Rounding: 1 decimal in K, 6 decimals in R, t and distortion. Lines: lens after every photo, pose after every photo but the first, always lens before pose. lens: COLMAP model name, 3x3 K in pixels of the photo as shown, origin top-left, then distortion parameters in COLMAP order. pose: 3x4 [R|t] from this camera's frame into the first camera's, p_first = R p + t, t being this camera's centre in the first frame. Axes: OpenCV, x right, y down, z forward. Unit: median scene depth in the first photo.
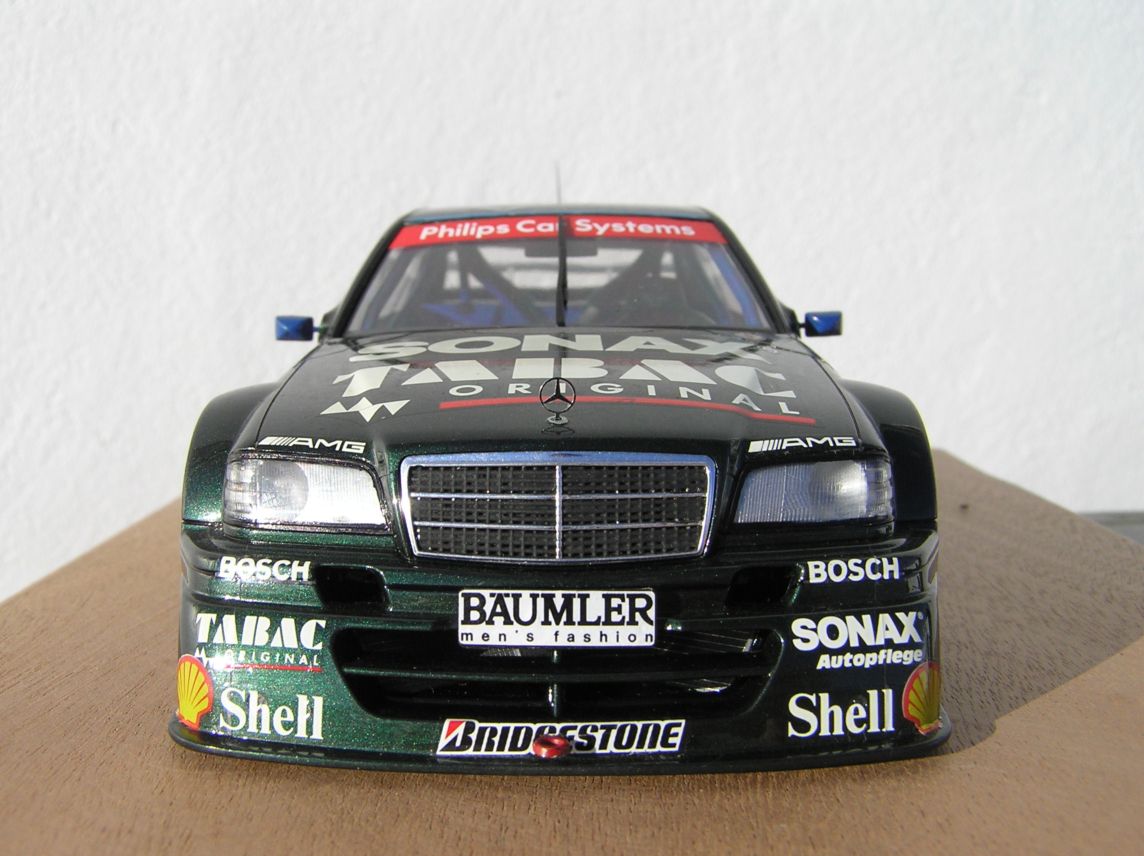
lens RADIAL K [[1278.7, 0, 572.0], [0, 1278.7, 428.0], [0, 0, 1]] dist [-0.142631, 0.001370]
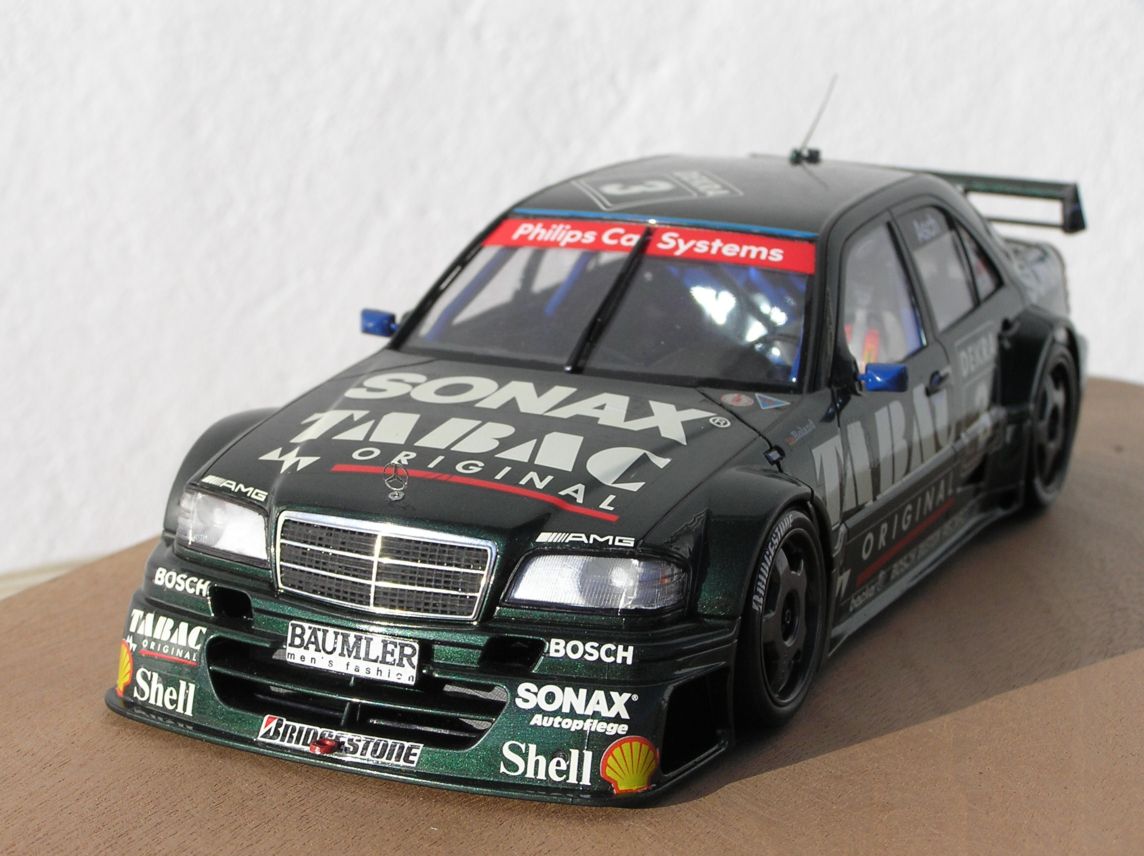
lens RADIAL K [[2813.1, 0, 572.0], [0, 2813.1, 428.0], [0, 0, 1]] dist [0.007409, 0.196272]
pose [[0.898179, 0.118139, -0.423459, 1.375137], [-0.072823, 0.989891, 0.121703, -0.443418], [0.433556, -0.078473, 0.897703, -1.466657]]
